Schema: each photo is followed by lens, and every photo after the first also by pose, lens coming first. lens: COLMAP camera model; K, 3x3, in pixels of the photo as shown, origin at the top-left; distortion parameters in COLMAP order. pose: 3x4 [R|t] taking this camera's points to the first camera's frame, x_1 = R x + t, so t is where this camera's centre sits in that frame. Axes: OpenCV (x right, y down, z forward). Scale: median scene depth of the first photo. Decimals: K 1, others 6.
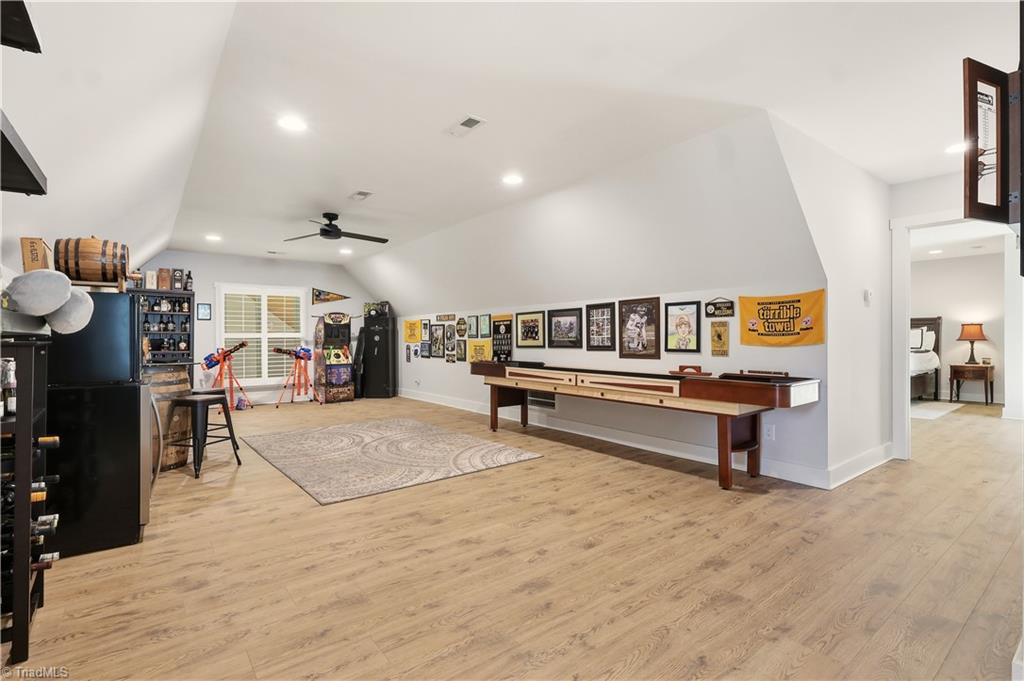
lens RADIAL K [[482.1, 0, 514.1], [0, 482.1, 338.2], [0, 0, 1]] dist [0.010044, -0.000185]
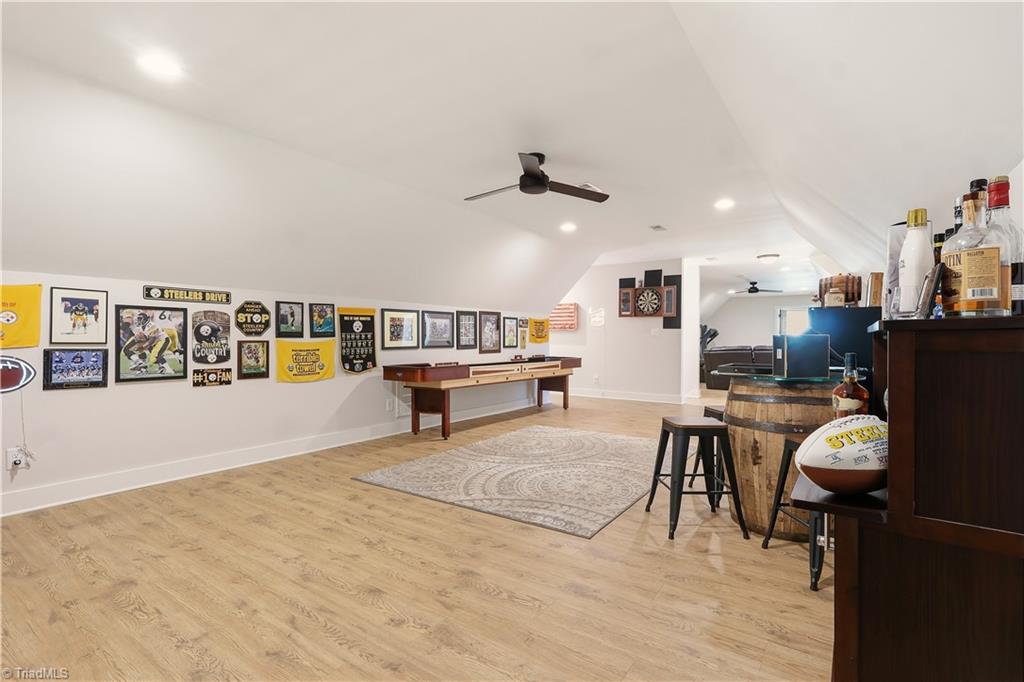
lens RADIAL K [[482.1, 0, 514.2], [0, 482.1, 340.4], [0, 0, 1]] dist [0.010044, -0.000185]
pose [[-0.293133, -0.003266, 0.956066, -0.874242], [-0.004125, 0.999989, 0.002151, 0.000554], [-0.956063, -0.003313, -0.293144, 1.041010]]
